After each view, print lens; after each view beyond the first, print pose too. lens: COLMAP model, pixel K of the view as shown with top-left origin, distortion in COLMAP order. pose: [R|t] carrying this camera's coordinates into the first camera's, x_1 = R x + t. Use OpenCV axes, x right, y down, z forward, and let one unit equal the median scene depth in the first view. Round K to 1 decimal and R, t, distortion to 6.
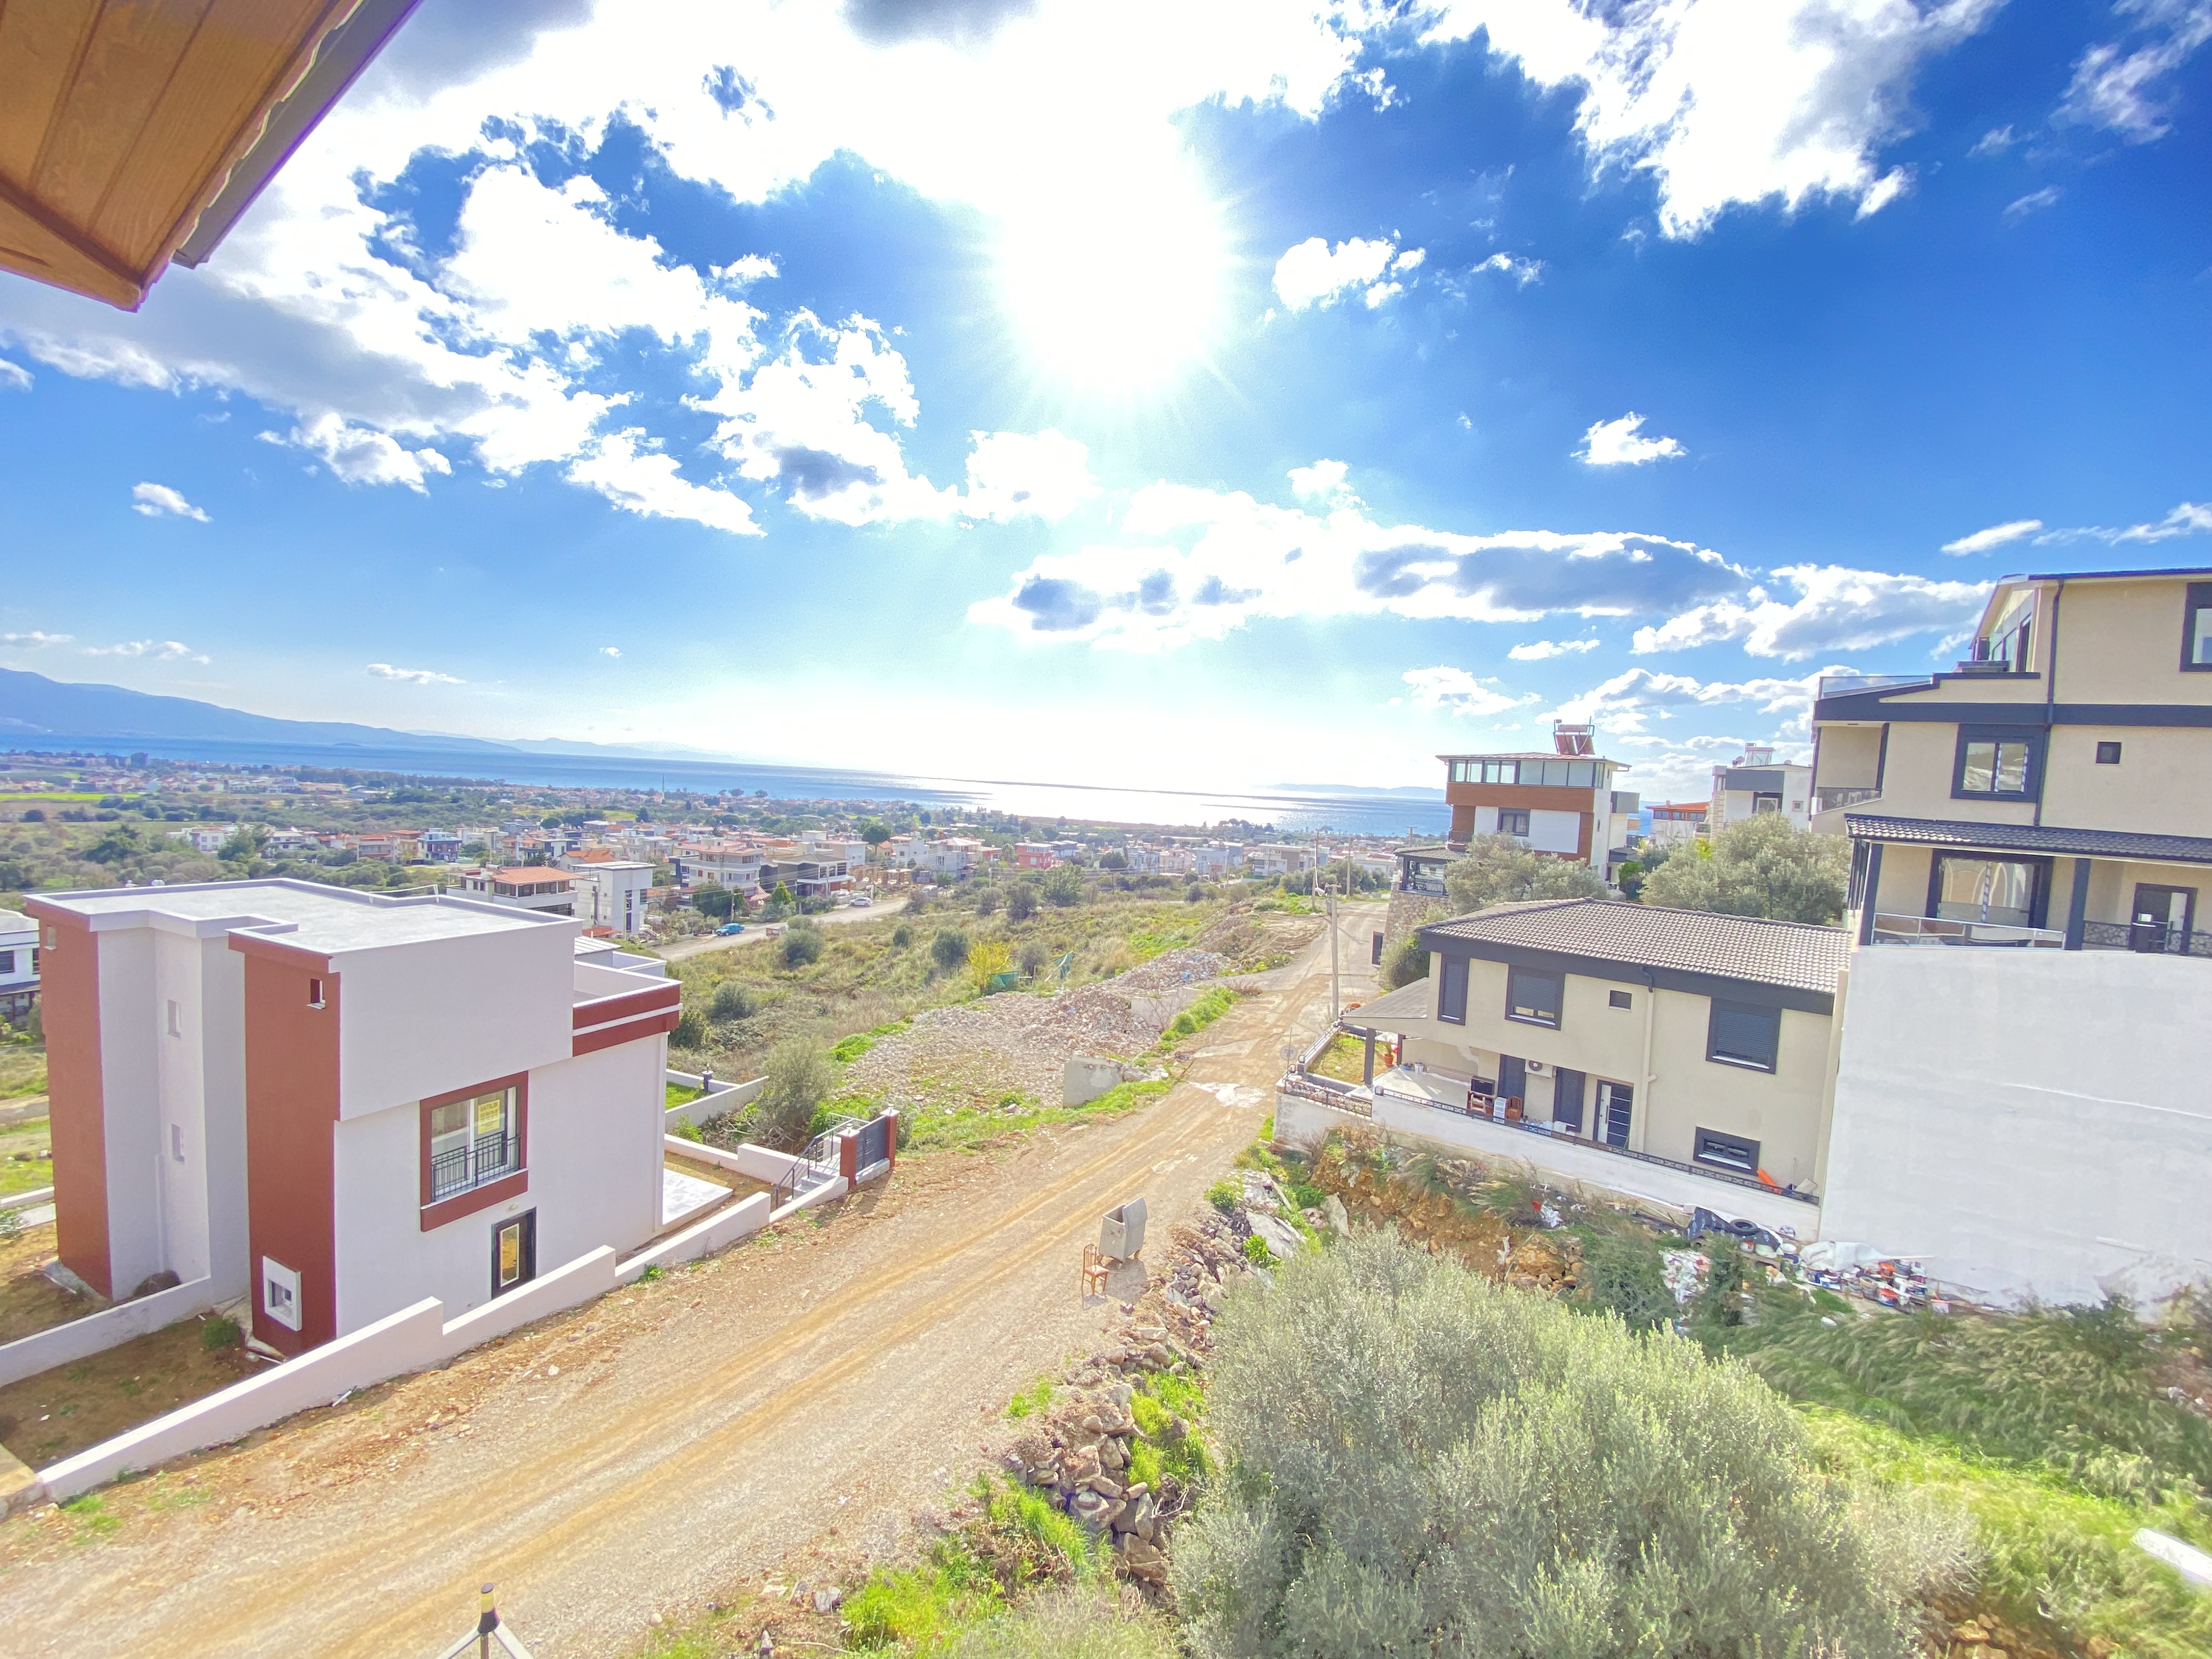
lens RADIAL K [[896.4, 0, 1113.2], [0, 896.4, 828.2], [0, 0, 1]] dist [0.011359, -0.015358]
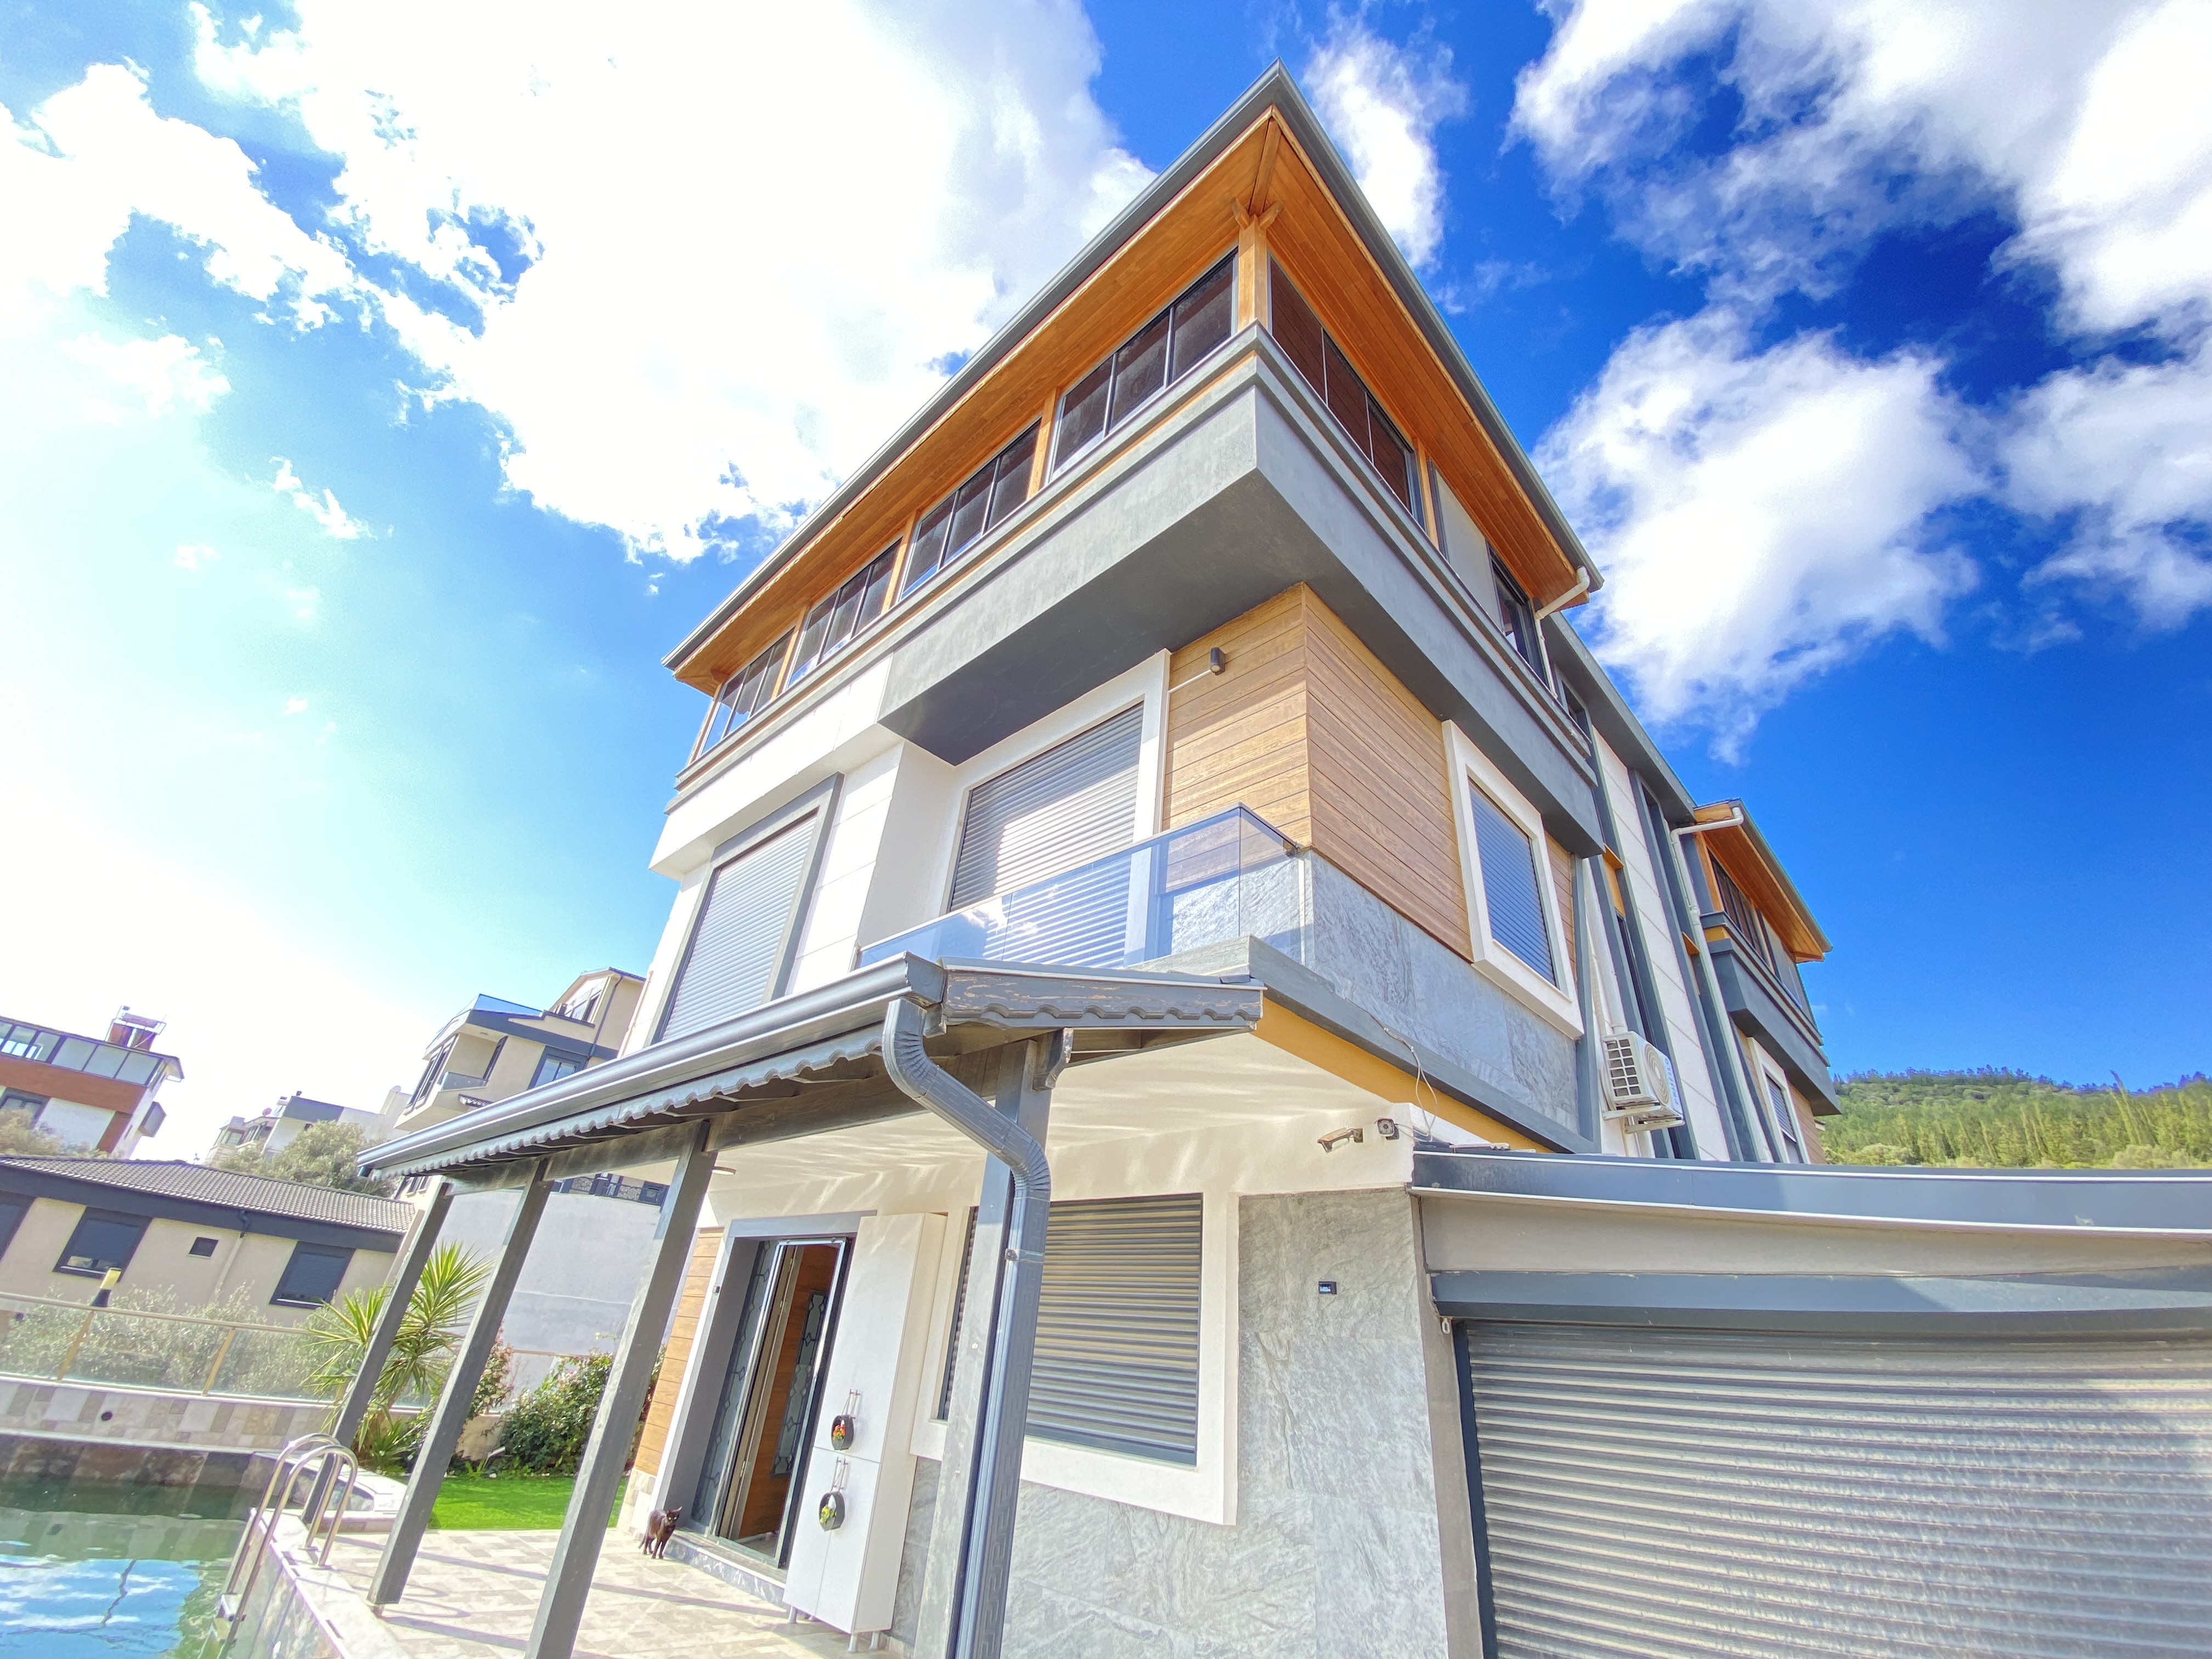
lens RADIAL K [[896.4, 0, 1098.8], [0, 896.4, 818.4], [0, 0, 1]] dist [0.011359, -0.015358]
pose [[0.168467, 0.480495, 0.860665, -0.377771], [-0.027497, 0.875095, -0.483169, 0.228358], [-0.985324, 0.057732, 0.160637, -0.202905]]
